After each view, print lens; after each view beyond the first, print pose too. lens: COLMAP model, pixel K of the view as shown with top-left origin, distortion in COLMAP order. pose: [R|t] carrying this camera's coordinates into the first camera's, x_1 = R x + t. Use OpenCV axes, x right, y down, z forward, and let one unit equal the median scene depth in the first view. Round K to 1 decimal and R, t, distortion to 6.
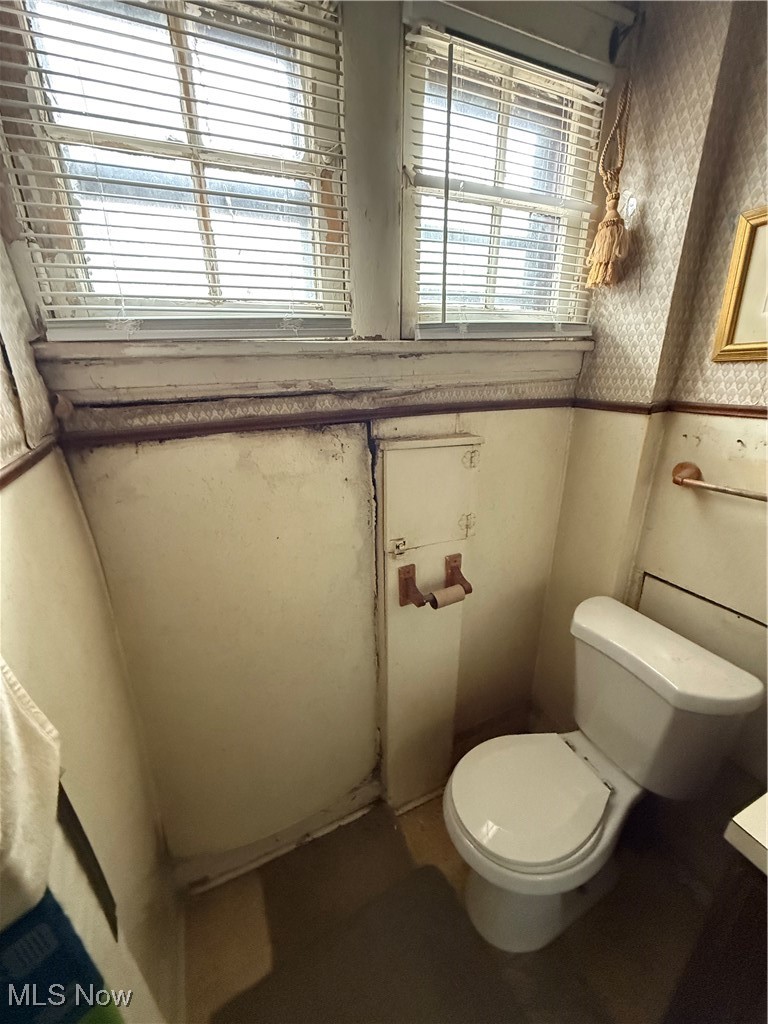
lens RADIAL K [[405.0, 0, 385.4], [0, 405.0, 512.6], [0, 0, 1]] dist [-0.000928, 0.000062]
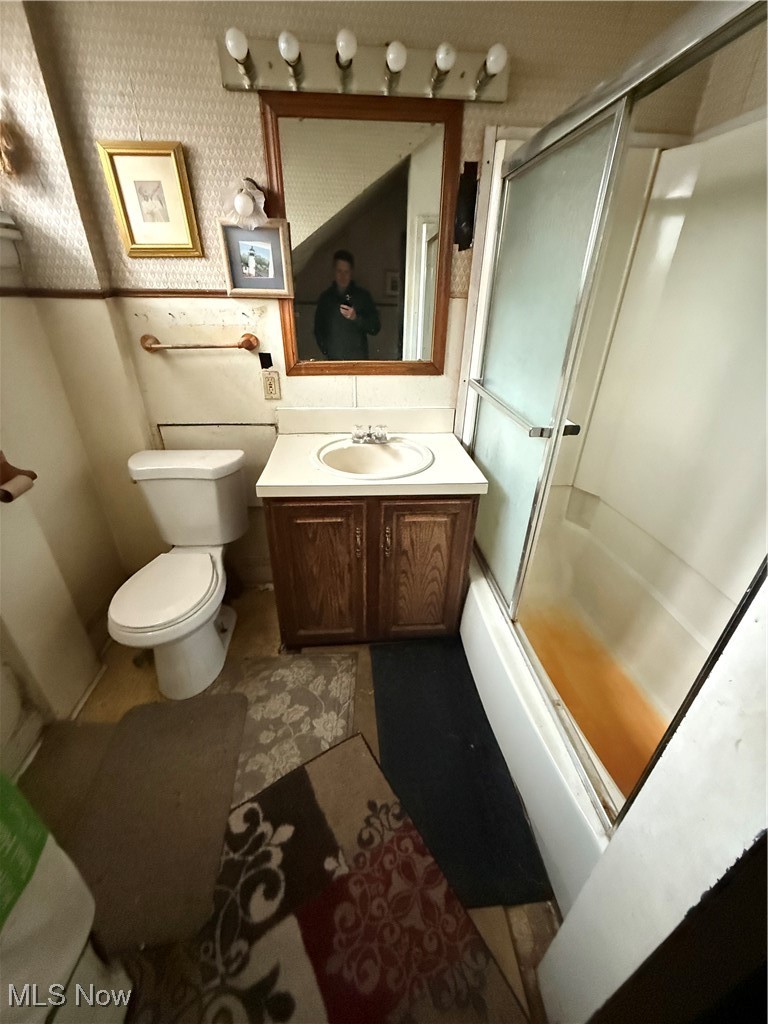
lens RADIAL K [[405.0, 0, 381.8], [0, 405.0, 509.0], [0, 0, 1]] dist [-0.000928, 0.000062]
pose [[0.357844, -0.431302, 0.828207, -0.397642], [0.292717, 0.894046, 0.339115, 0.181286], [-0.886716, 0.121080, 0.446178, -0.291151]]
